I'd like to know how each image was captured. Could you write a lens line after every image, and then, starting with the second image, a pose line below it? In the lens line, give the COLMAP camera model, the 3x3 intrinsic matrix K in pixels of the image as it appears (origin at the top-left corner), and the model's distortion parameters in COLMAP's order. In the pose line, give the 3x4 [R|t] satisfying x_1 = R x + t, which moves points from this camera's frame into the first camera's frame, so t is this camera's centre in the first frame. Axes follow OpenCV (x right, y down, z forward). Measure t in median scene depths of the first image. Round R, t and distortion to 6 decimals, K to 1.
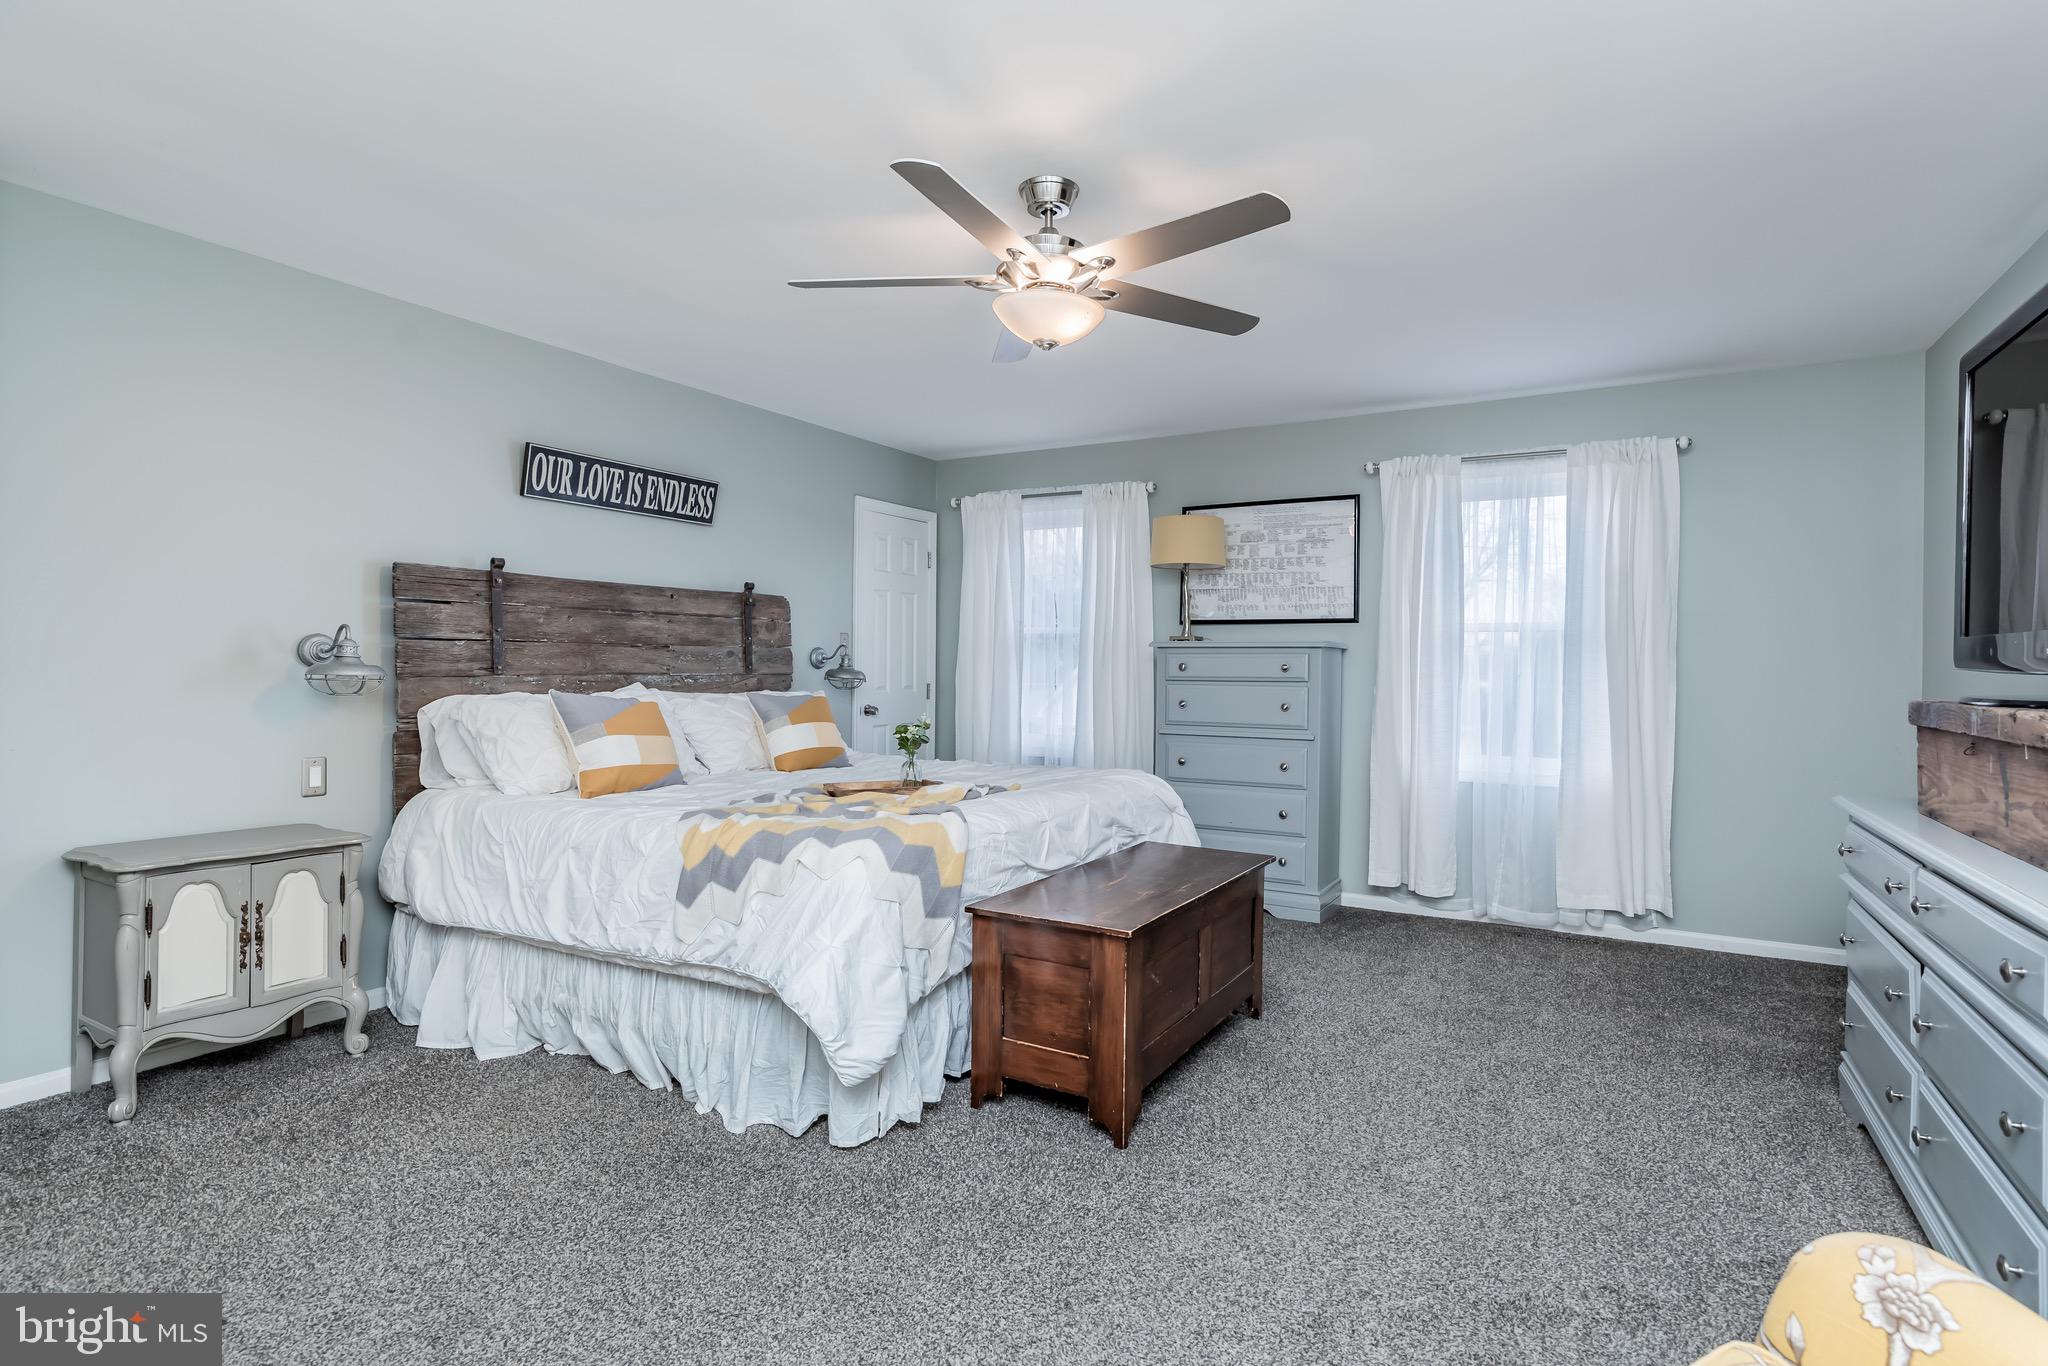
lens RADIAL K [[1026.5, 0, 1025.8], [0, 1026.5, 670.4], [0, 0, 1]] dist [0.004222, 0.000682]
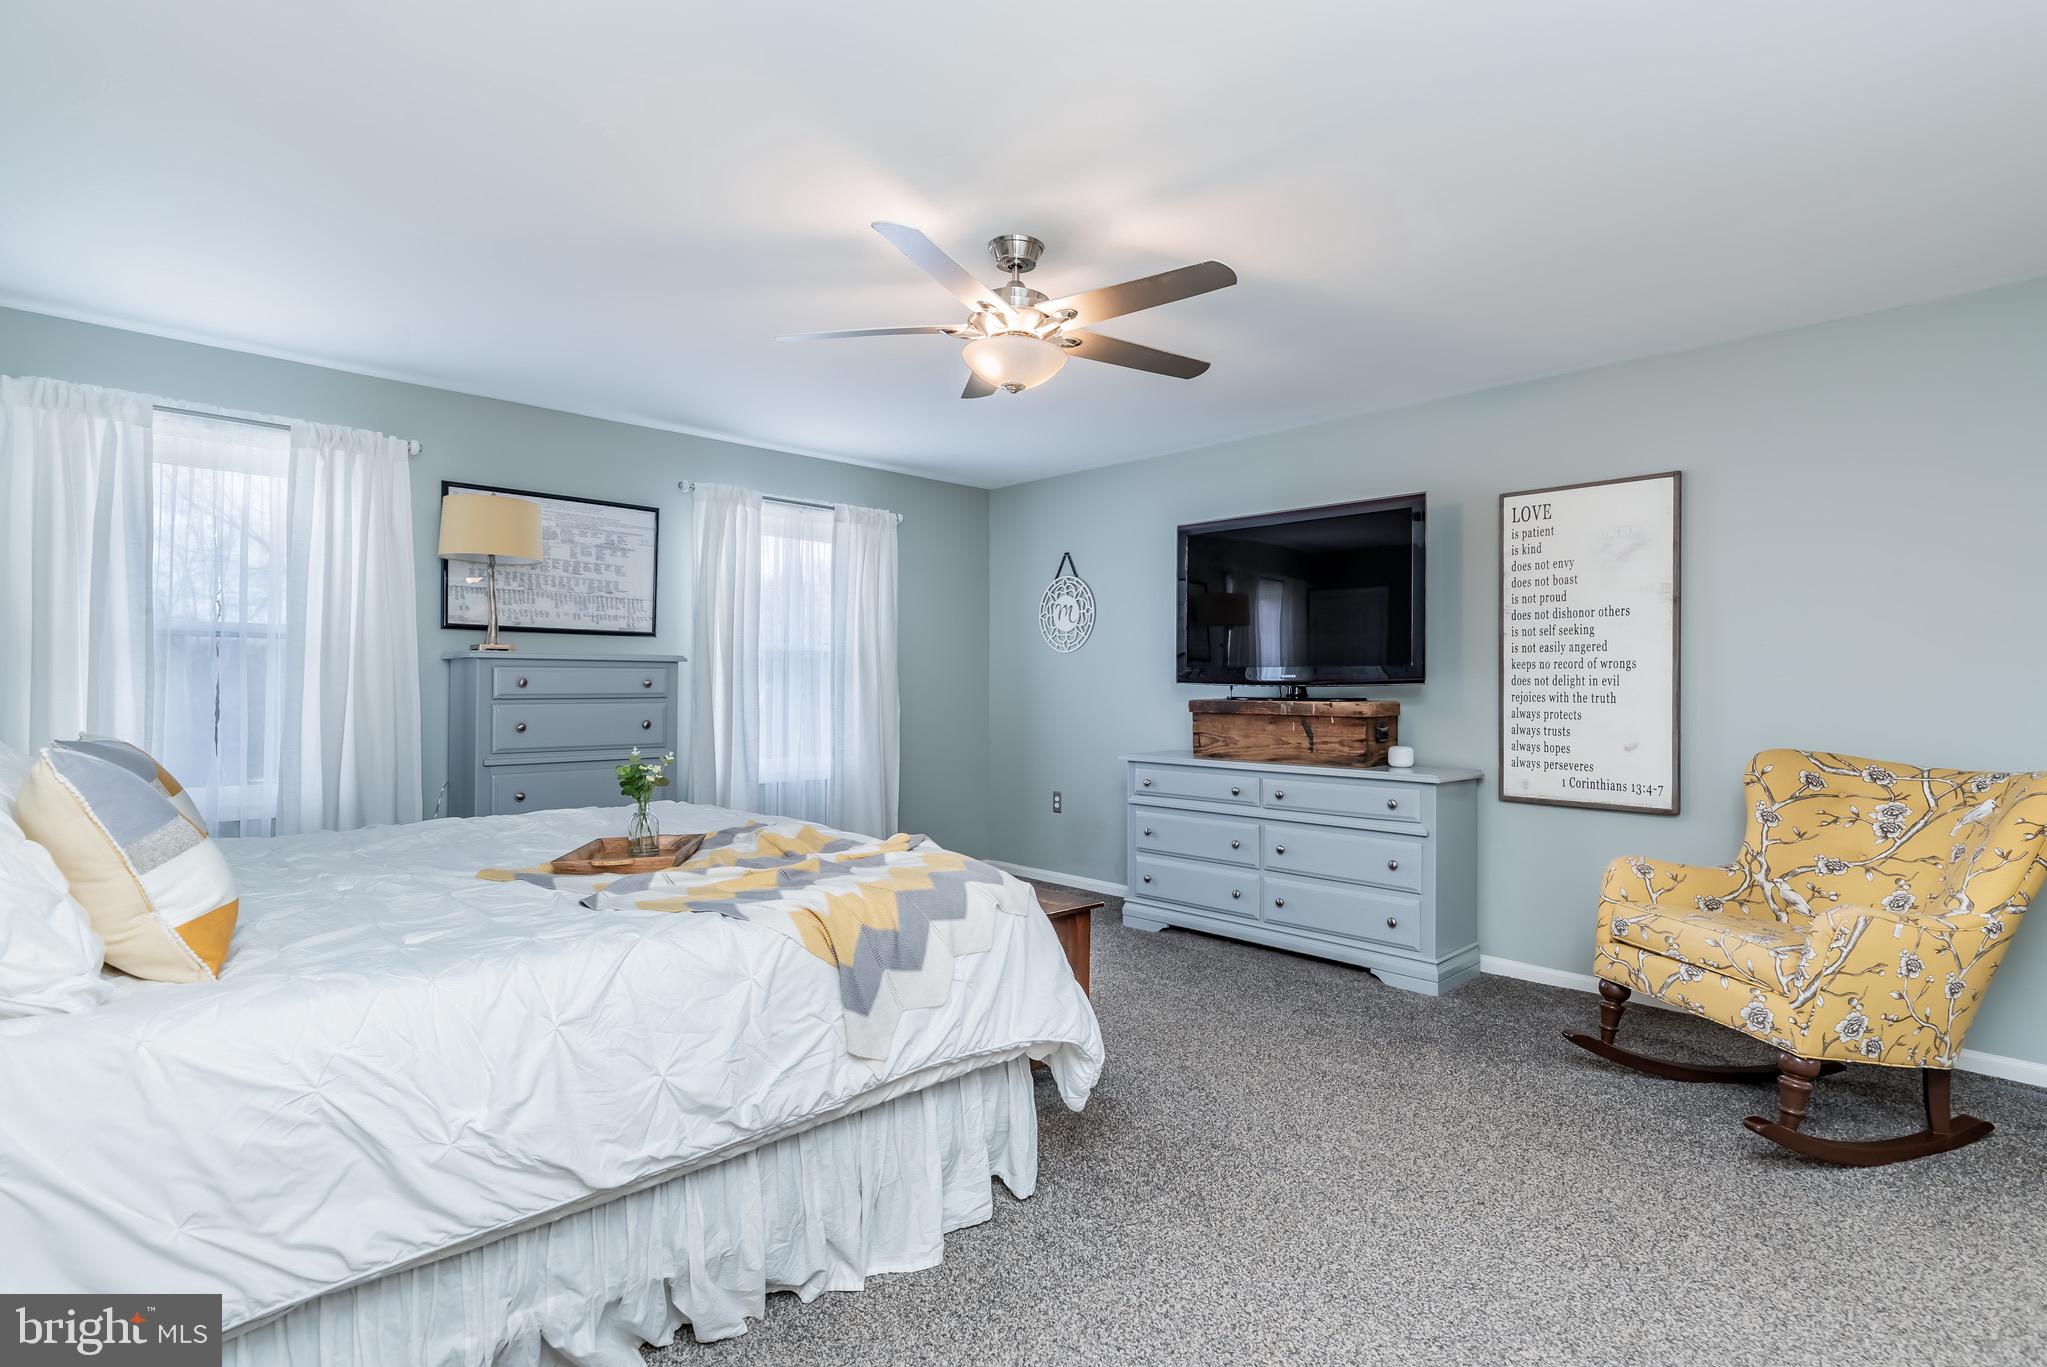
lens RADIAL K [[1088.0, 0, 1025.8], [0, 1088.0, 679.6], [0, 0, 1]] dist [0.001881, -0.000446]
pose [[0.254510, -0.003119, 0.967065, -0.589893], [0.002901, 0.999993, 0.002462, -0.006958], [-0.967066, 0.002179, 0.254518, 0.383748]]
